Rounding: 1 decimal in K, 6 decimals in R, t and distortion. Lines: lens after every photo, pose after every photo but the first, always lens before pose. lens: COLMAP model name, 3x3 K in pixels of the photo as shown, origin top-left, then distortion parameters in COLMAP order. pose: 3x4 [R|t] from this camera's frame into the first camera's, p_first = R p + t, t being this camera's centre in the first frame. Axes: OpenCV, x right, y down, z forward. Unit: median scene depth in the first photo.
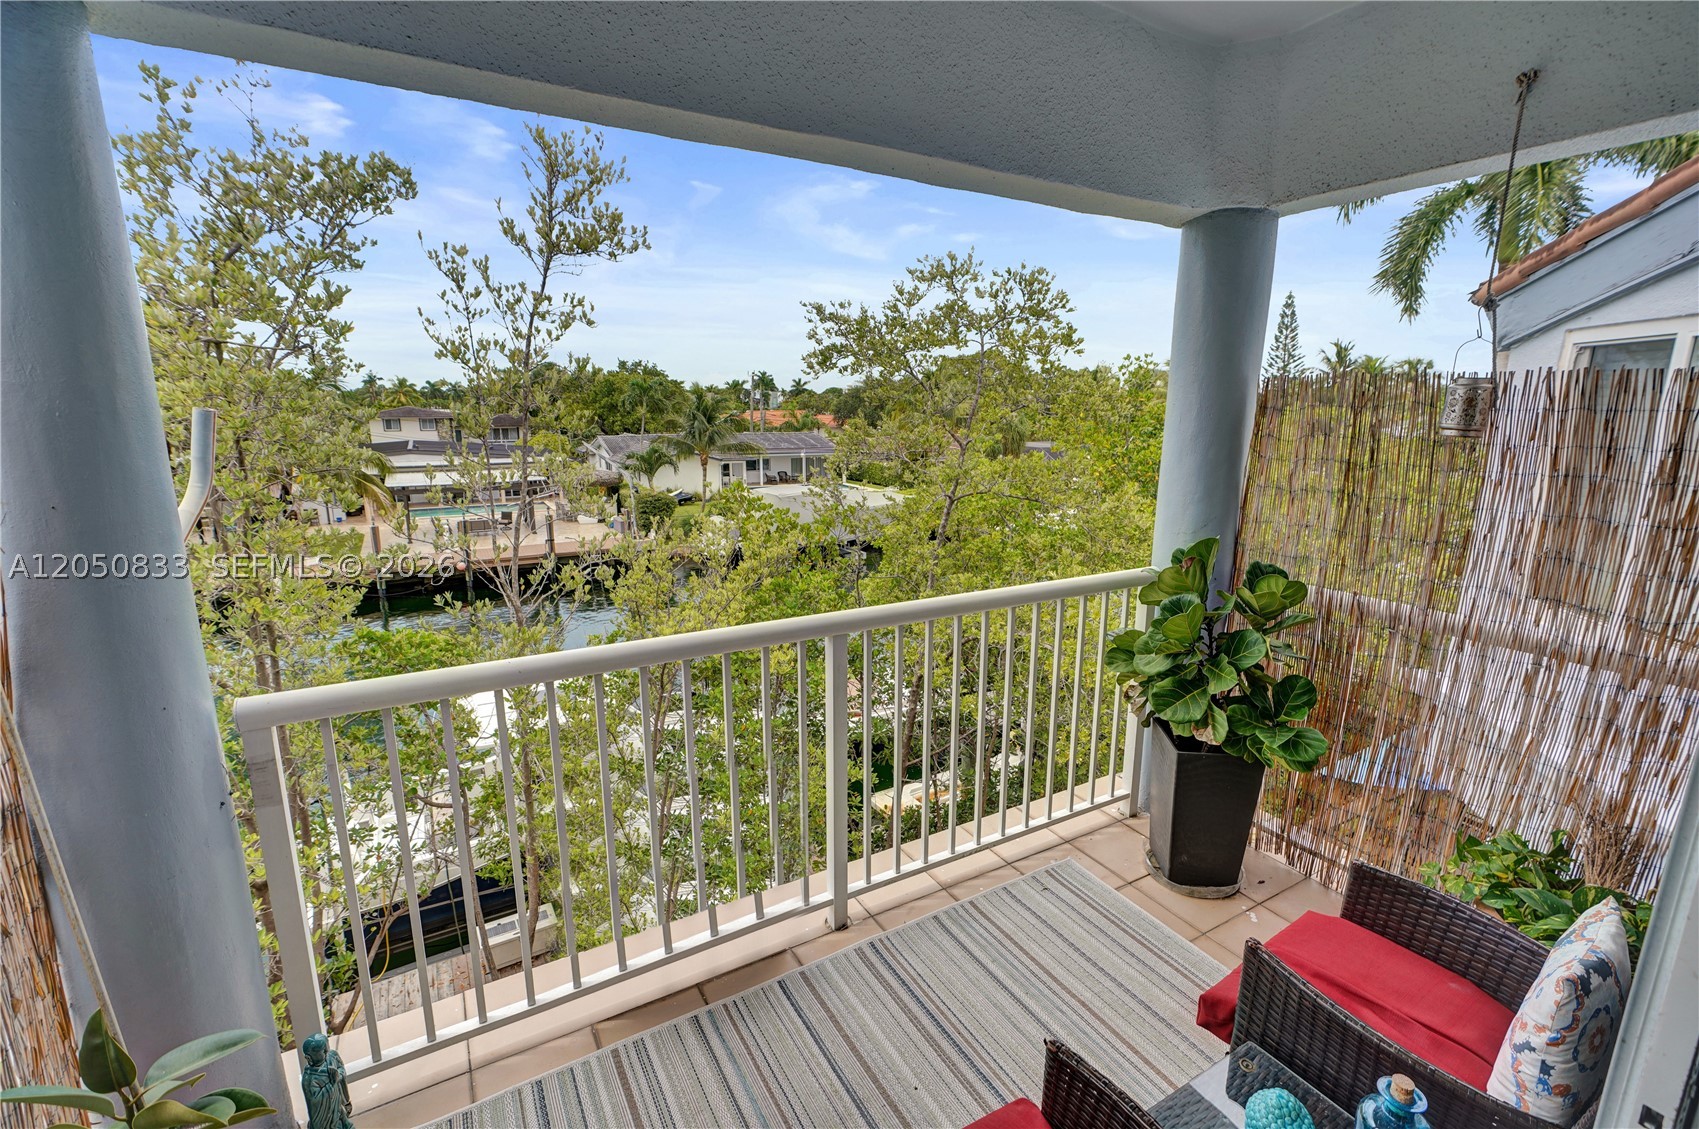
lens RADIAL K [[758.7, 0, 847.9], [0, 758.7, 565.7], [0, 0, 1]] dist [-0.003947, 0.001622]
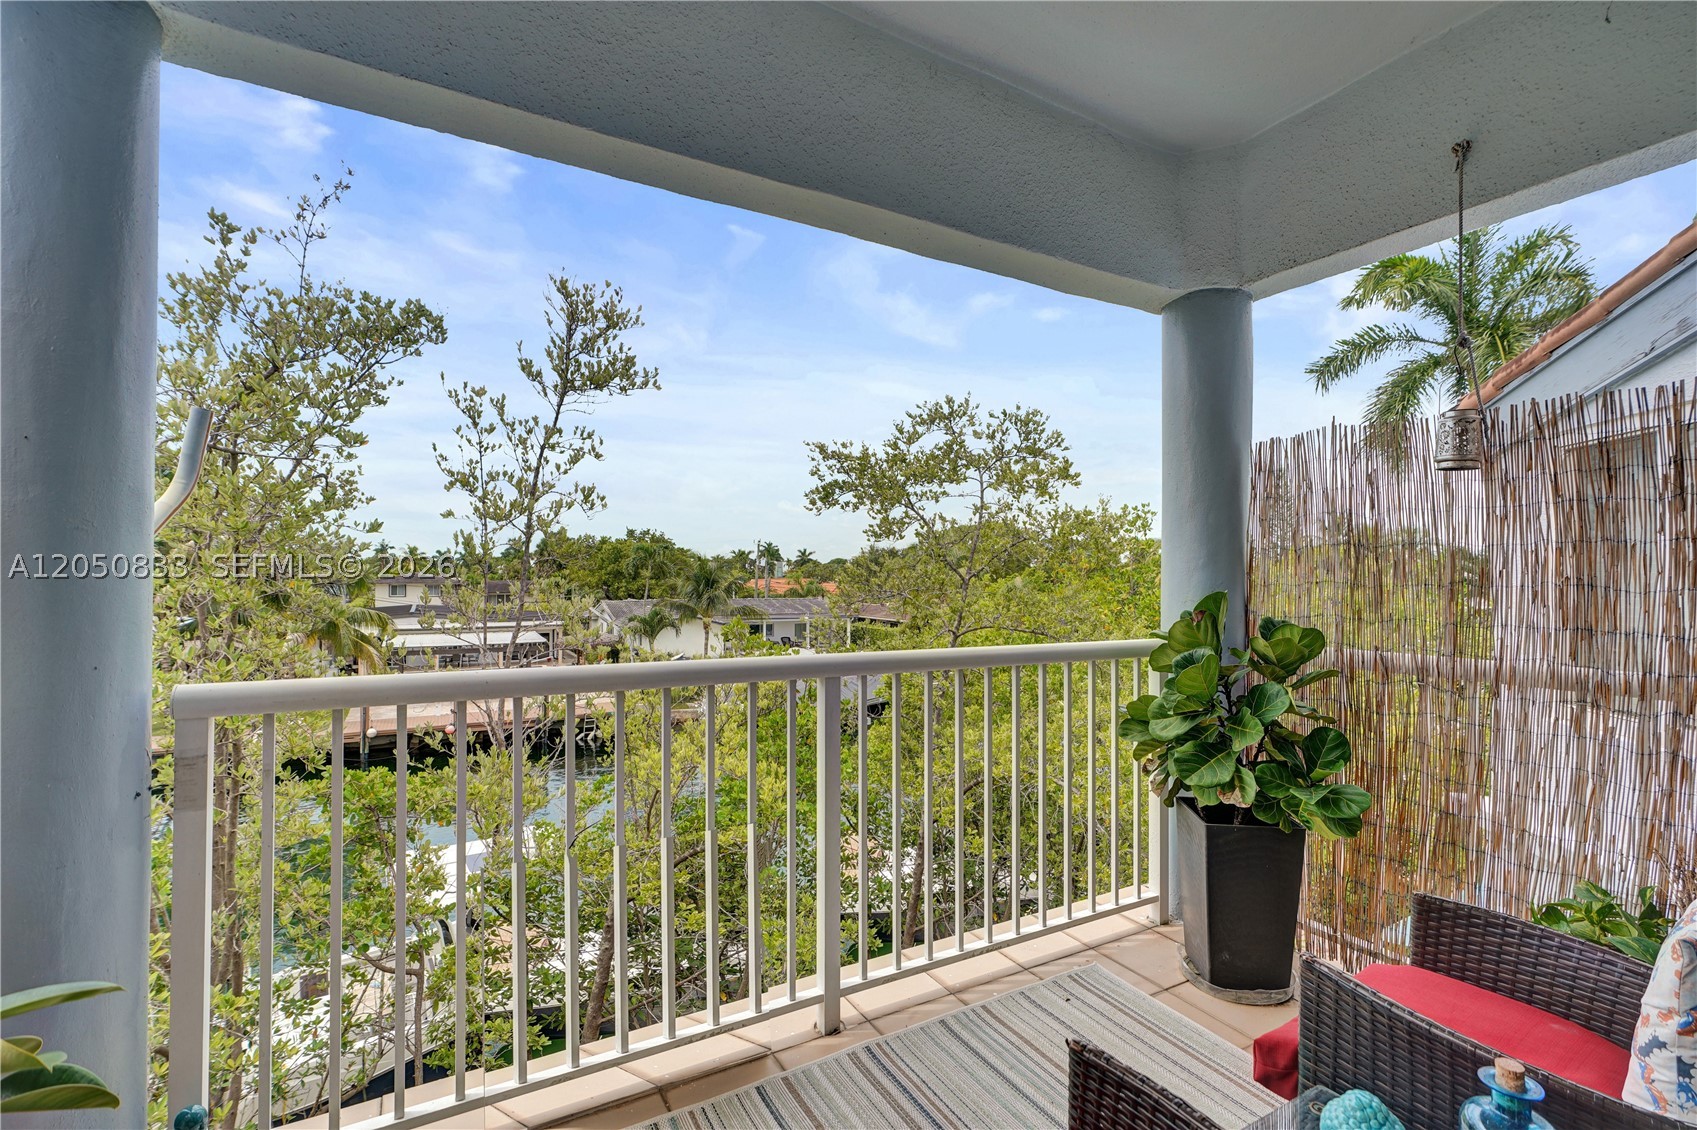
lens RADIAL K [[772.4, 0, 849.4], [0, 772.4, 568.0], [0, 0, 1]] dist [-0.007794, 0.003612]
pose [[0.999988, 0.002107, -0.004455, 0.004427], [-0.003038, 0.975355, -0.220620, 0.053754], [0.003880, 0.220631, 0.975350, 0.011611]]
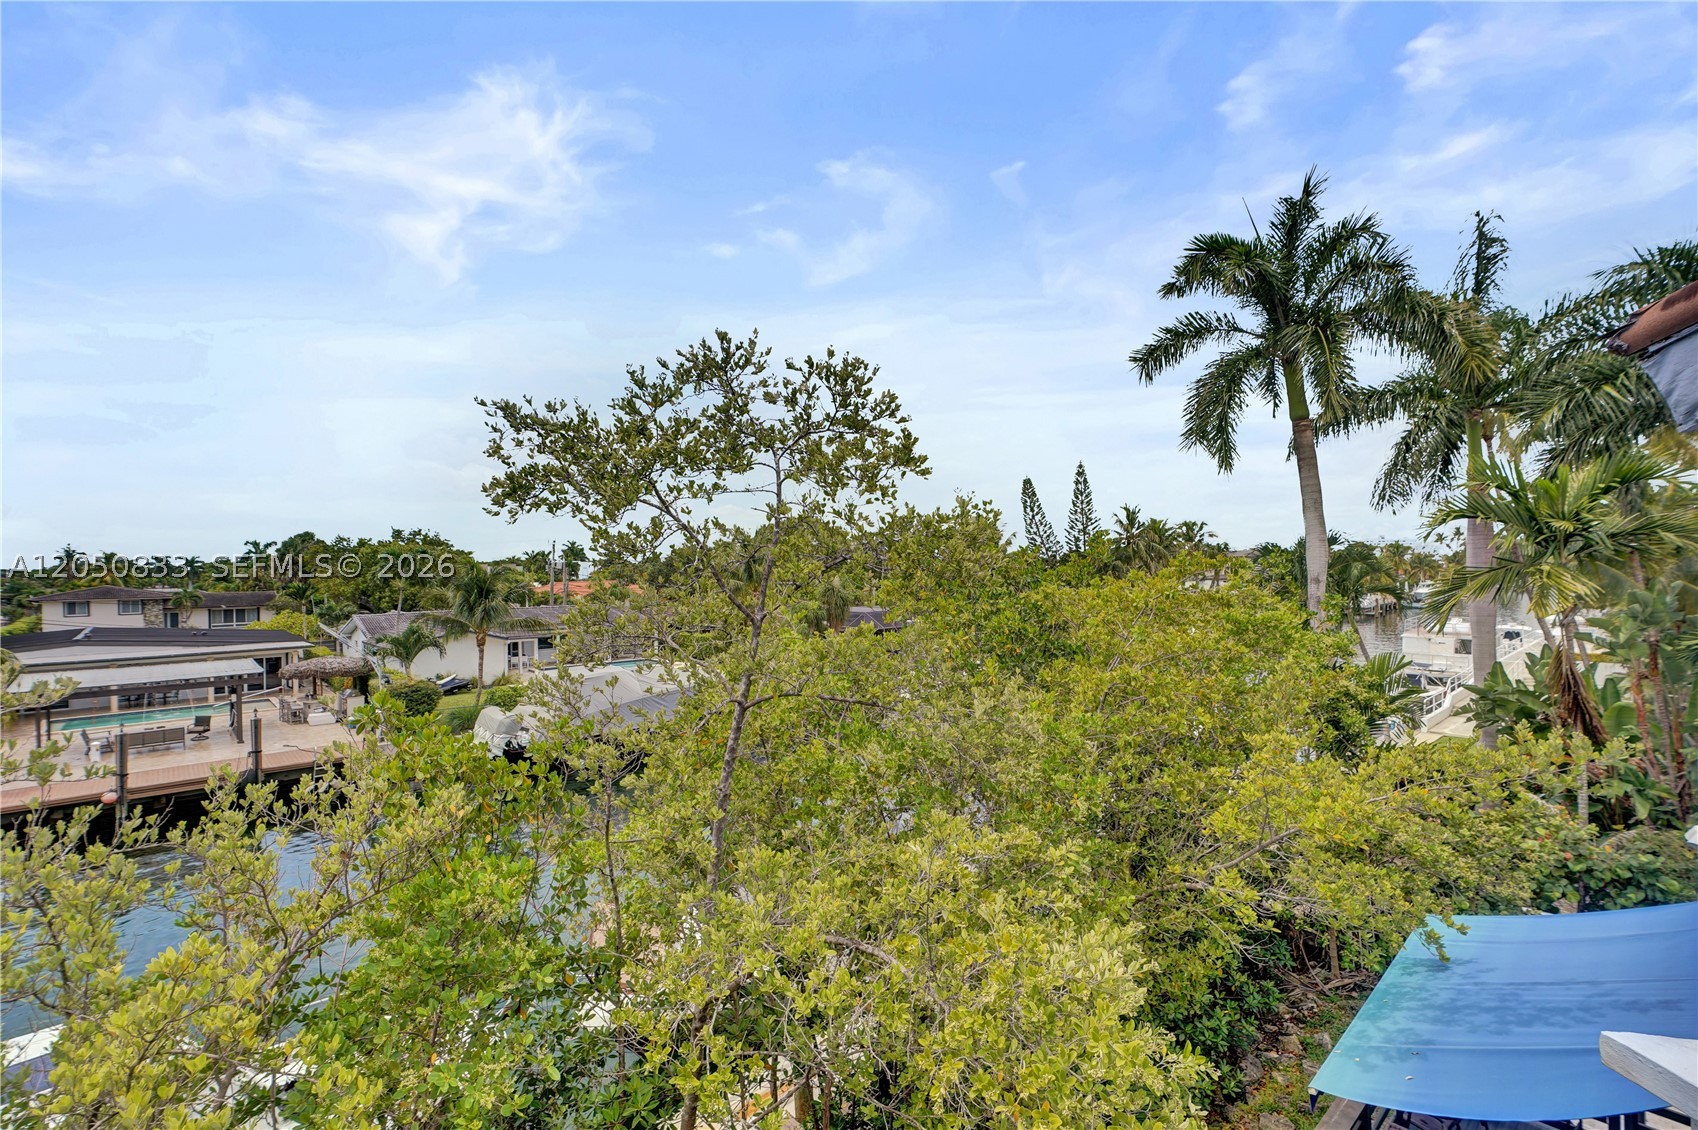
lens RADIAL K [[758.2, 0, 847.4], [0, 758.2, 566.2], [0, 0, 1]] dist [-0.003947, 0.001622]
pose [[0.974400, -0.018152, 0.224086, 0.091409], [0.066070, 0.975843, -0.208243, -0.071563], [-0.214893, 0.217718, 0.952061, 0.395097]]
